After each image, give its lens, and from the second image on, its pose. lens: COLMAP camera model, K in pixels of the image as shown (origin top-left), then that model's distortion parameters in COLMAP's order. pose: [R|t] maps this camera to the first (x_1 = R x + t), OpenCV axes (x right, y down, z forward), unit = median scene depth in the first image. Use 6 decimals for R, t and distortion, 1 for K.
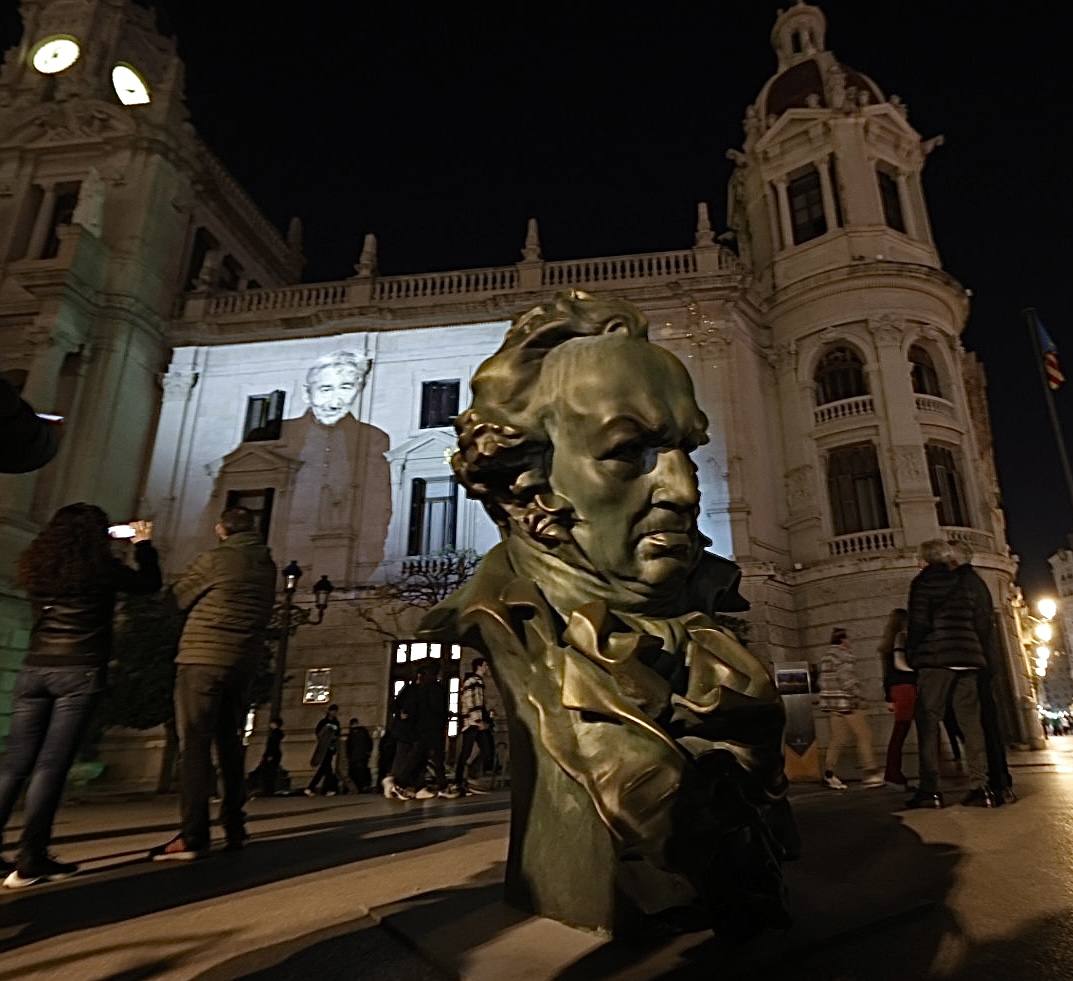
lens RADIAL K [[679.5, 0, 646.9], [0, 679.5, 531.2], [0, 0, 1]] dist [-0.001037, -0.000471]
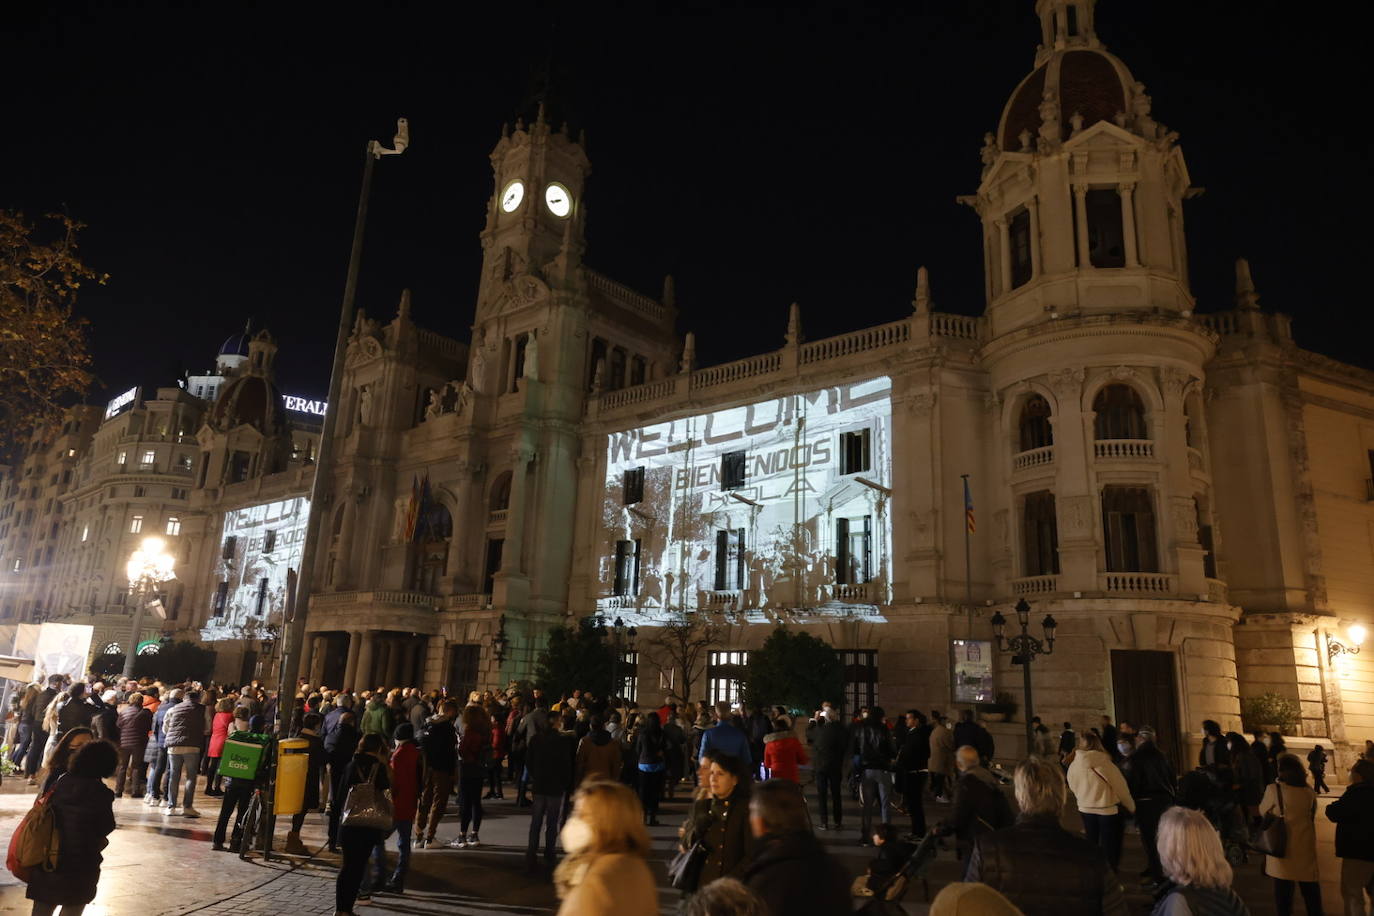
lens RADIAL K [[946.2, 0, 683.1], [0, 946.2, 459.5], [0, 0, 1]] dist [0.002205, 0.000978]
pose [[0.806106, -0.071105, -0.587484, 0.694955], [0.103191, 0.994435, 0.021231, -0.254285], [0.582705, -0.077738, 0.808957, -0.548829]]
